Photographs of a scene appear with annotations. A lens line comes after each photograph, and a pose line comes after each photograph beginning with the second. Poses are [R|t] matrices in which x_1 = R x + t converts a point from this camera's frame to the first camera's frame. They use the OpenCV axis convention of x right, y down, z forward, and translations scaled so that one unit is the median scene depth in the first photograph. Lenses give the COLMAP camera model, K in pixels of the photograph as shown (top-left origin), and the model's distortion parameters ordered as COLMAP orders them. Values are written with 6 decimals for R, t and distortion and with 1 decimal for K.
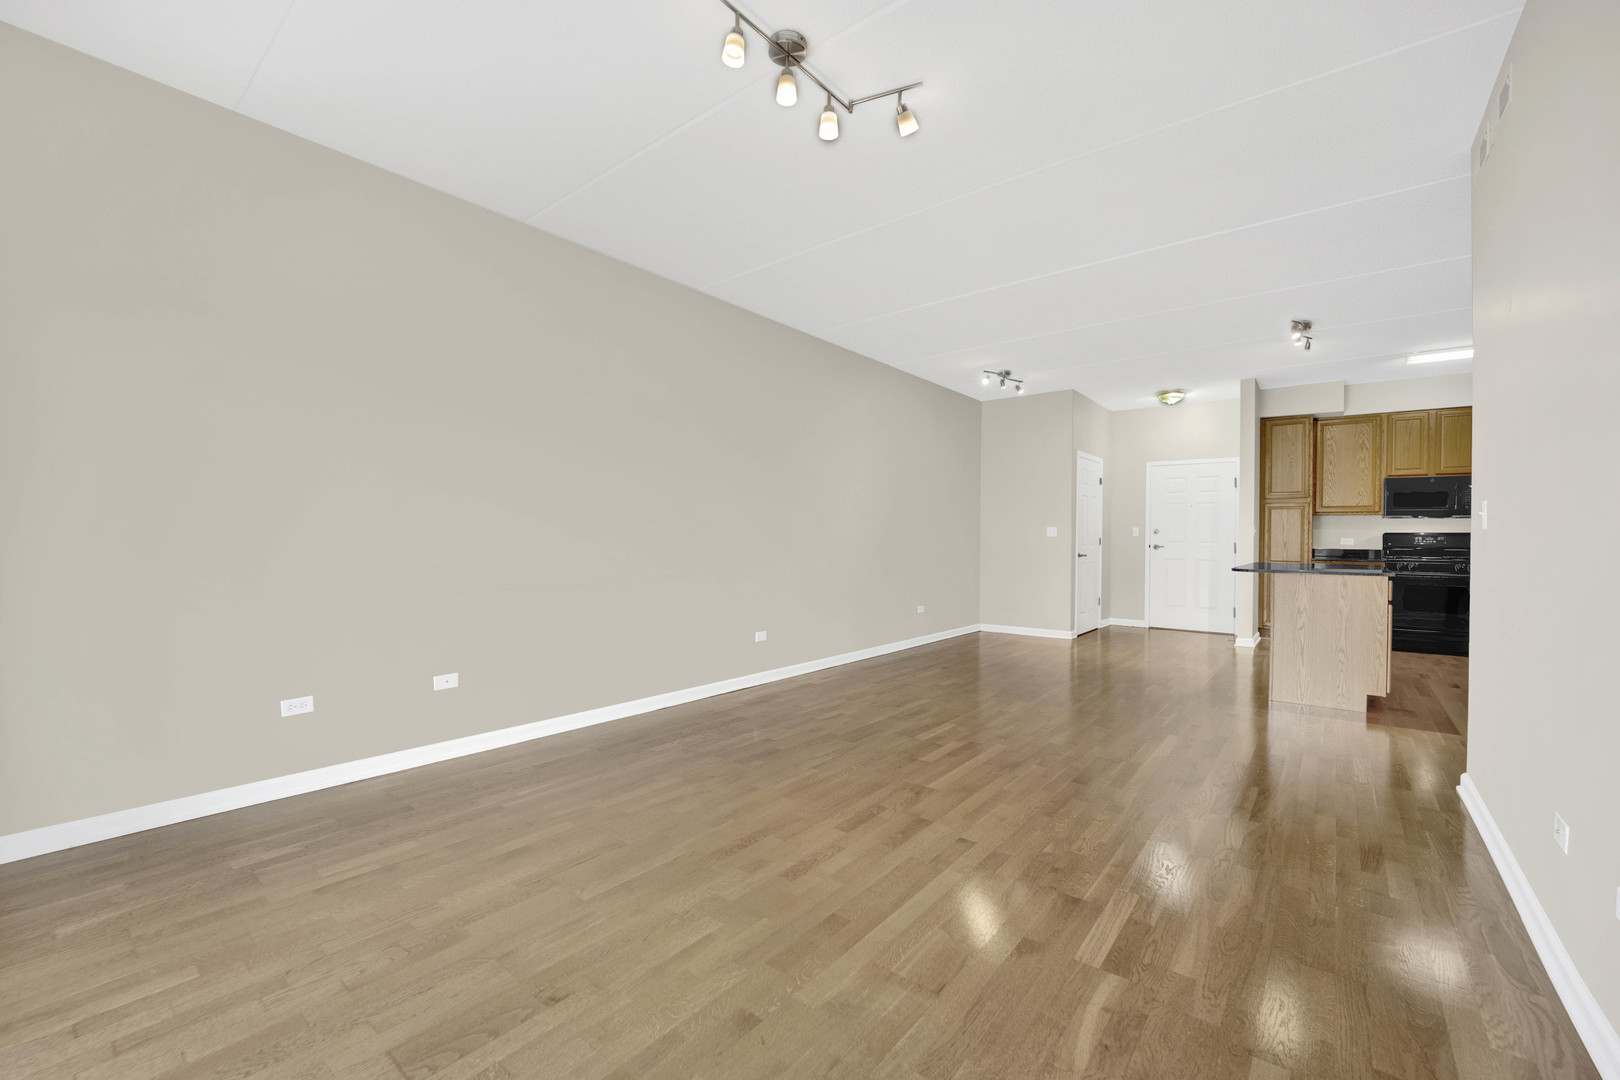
lens RADIAL K [[664.1, 0, 830.8], [0, 664.1, 544.2], [0, 0, 1]] dist [-0.019259, -0.001347]
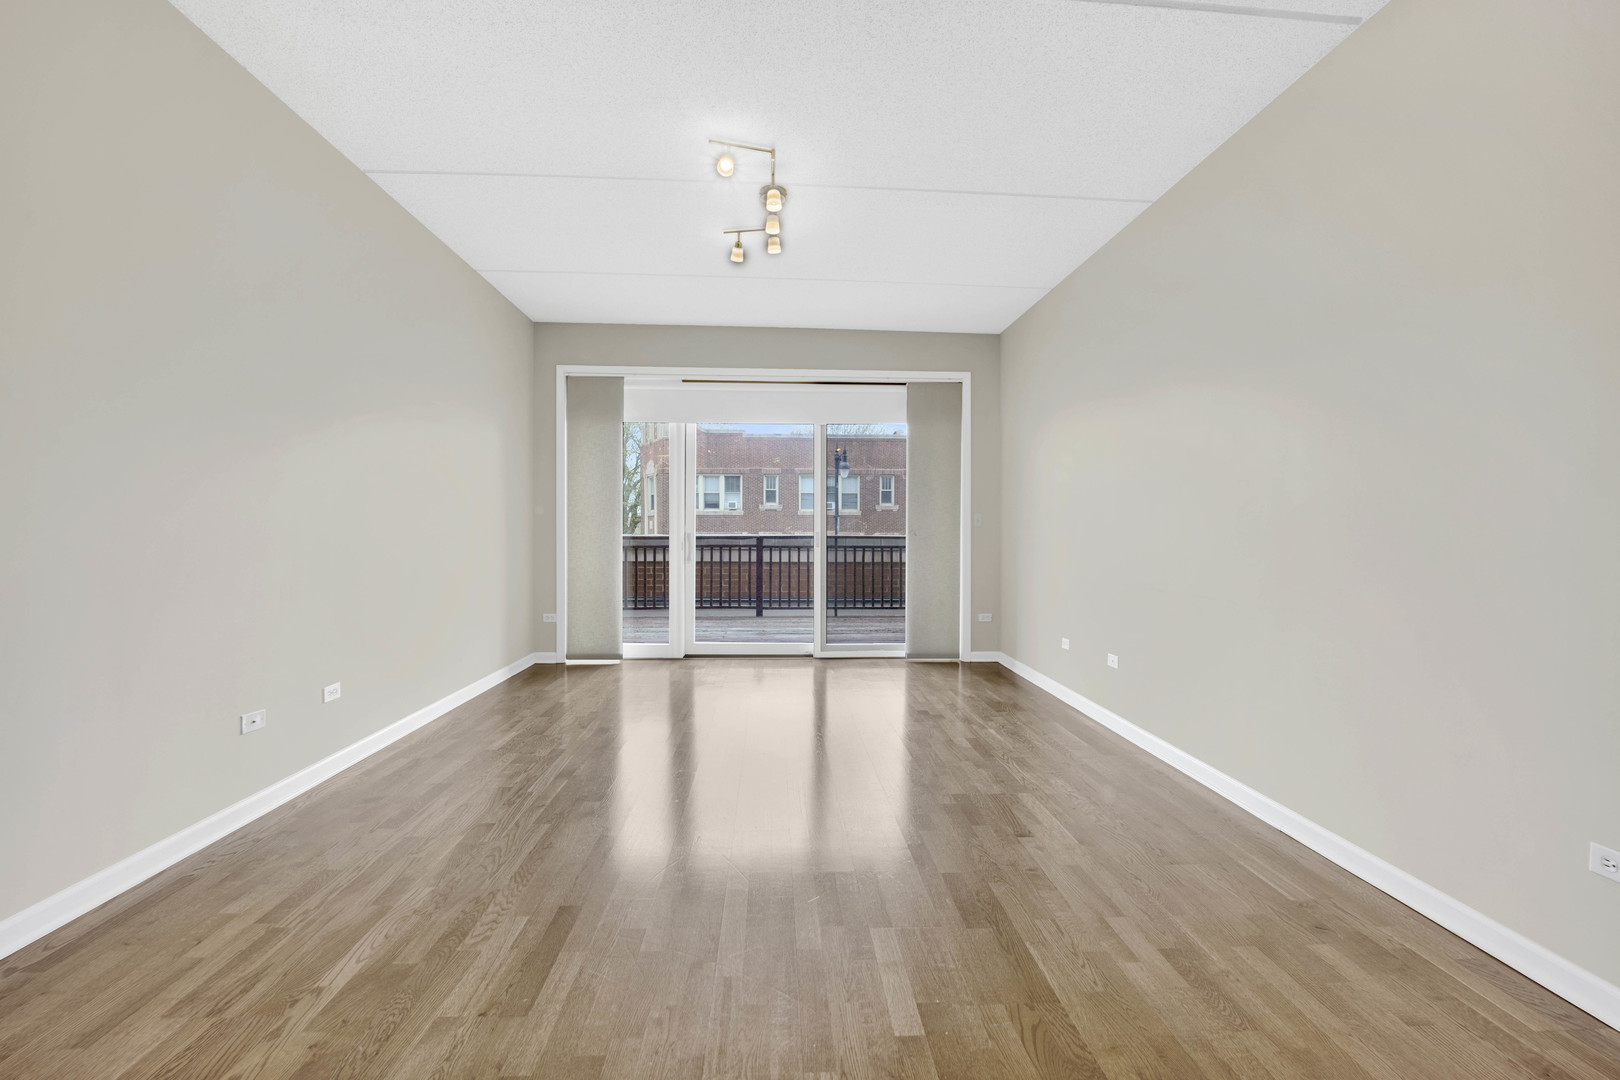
lens RADIAL K [[664.1, 0, 798.8], [0, 664.1, 529.6], [0, 0, 1]] dist [-0.019259, -0.001347]
pose [[-0.770199, -0.013436, -0.637662, 0.291770], [-0.017231, 0.999851, -0.000254, -0.005724], [0.637571, 0.010792, -0.770316, 0.775896]]
